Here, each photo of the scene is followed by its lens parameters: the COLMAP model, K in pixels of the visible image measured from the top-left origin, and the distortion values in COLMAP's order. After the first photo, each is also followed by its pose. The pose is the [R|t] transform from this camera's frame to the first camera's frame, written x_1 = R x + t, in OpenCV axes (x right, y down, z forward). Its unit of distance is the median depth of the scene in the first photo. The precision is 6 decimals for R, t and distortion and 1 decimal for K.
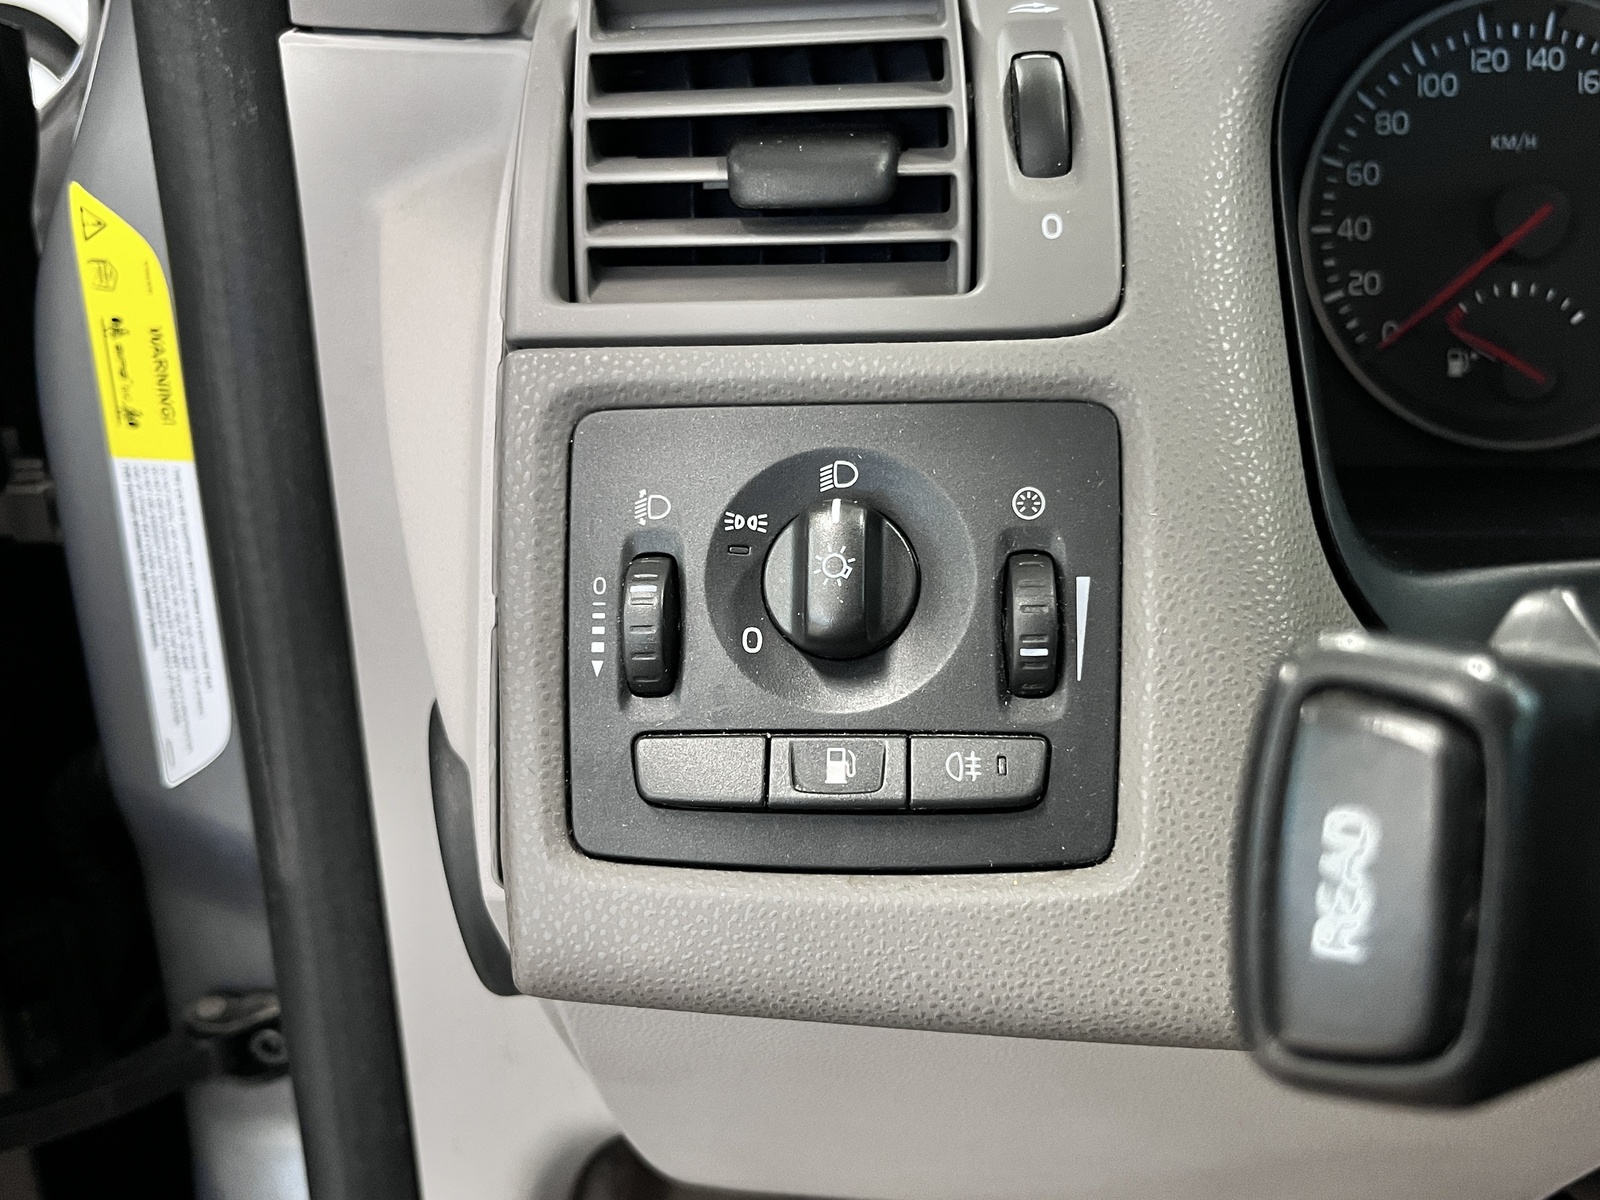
lens RADIAL K [[1507.1, 0, 800.0], [0, 1507.1, 600.0], [0, 0, 1]] dist [0.116150, -0.000747]
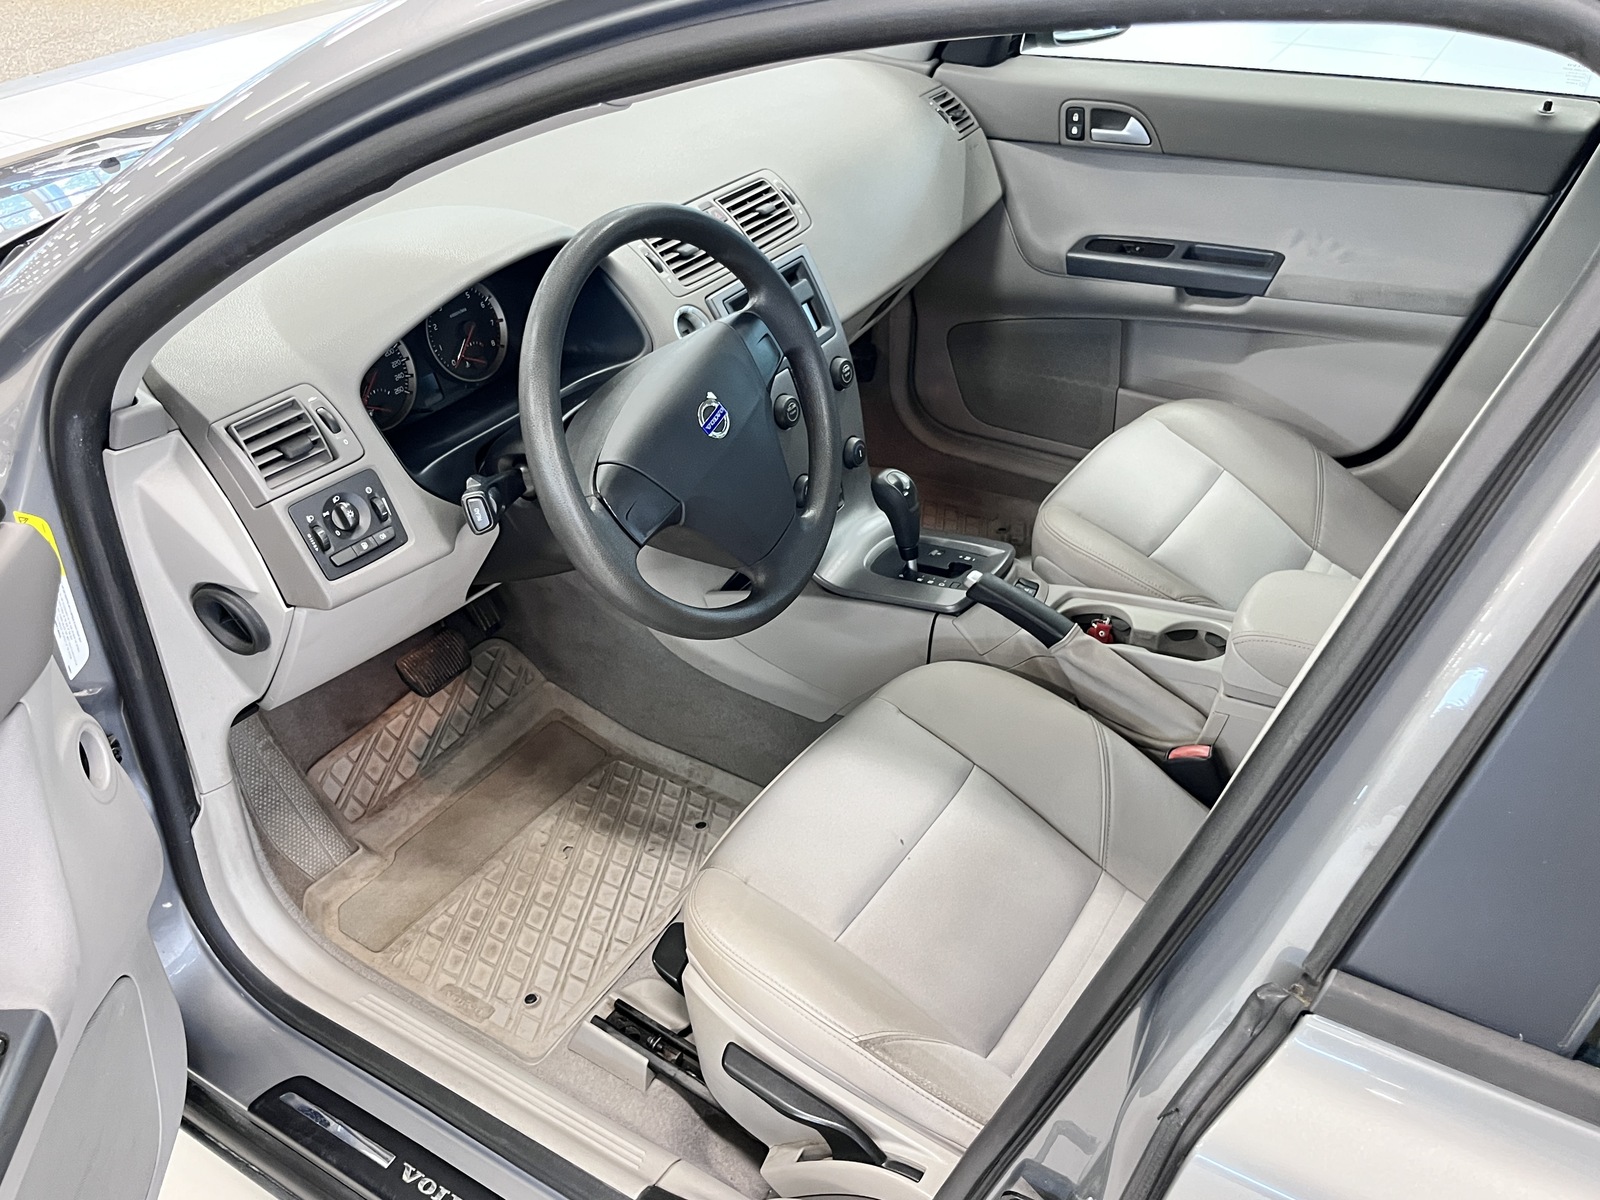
lens RADIAL K [[1360.6, 0, 800.0], [0, 1360.6, 600.0], [0, 0, 1]] dist [0.000750, -0.002837]
pose [[0.473328, -0.433726, 0.766708, -3.032617], [0.288720, 0.898690, 0.330146, -0.870994], [-0.832227, 0.065096, 0.550601, -2.990782]]
